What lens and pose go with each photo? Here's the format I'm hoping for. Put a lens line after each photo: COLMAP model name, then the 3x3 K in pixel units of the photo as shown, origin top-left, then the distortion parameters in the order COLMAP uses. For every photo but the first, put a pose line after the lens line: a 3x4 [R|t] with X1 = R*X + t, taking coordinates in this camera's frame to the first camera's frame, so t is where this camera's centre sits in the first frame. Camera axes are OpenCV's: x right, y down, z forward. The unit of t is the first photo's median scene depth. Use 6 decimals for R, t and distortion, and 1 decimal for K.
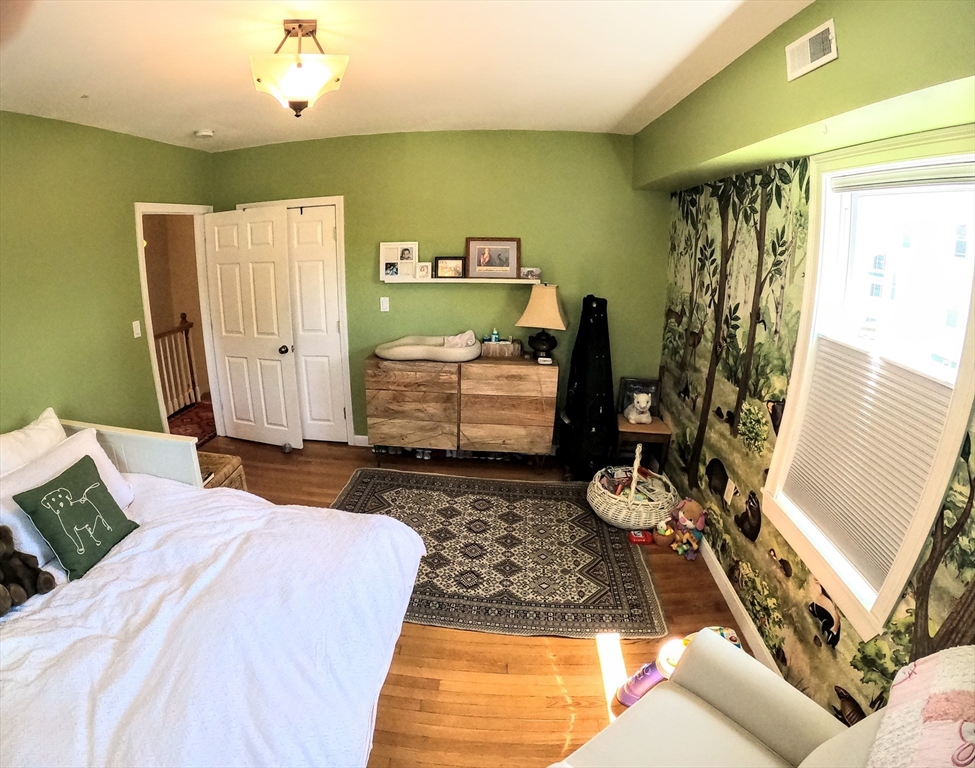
lens RADIAL K [[491.2, 0, 450.6], [0, 491.2, 370.8], [0, 0, 1]] dist [-0.118077, 0.000903]
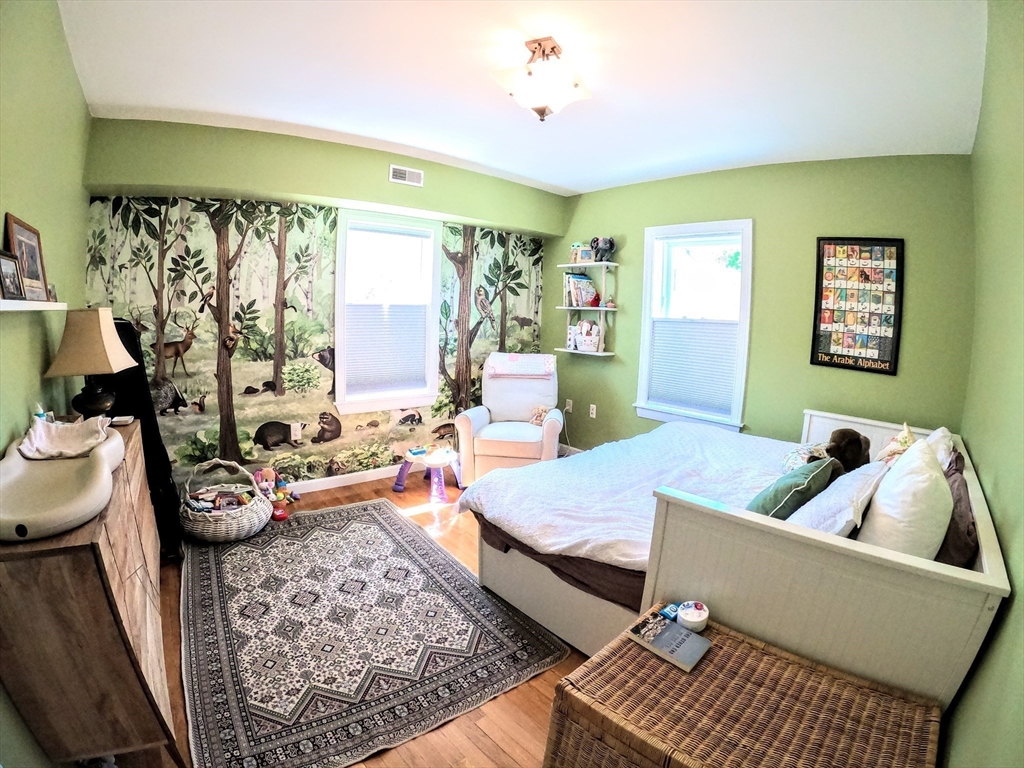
lens RADIAL K [[460.4, 0, 512.0], [0, 460.4, 384.0], [0, 0, 1]] dist [-0.123172, 0.000463]
pose [[-0.696221, -0.159679, 0.699842, -0.792563], [0.159978, 0.915909, 0.368128, -0.268990], [-0.699773, 0.368258, -0.612130, 1.353659]]
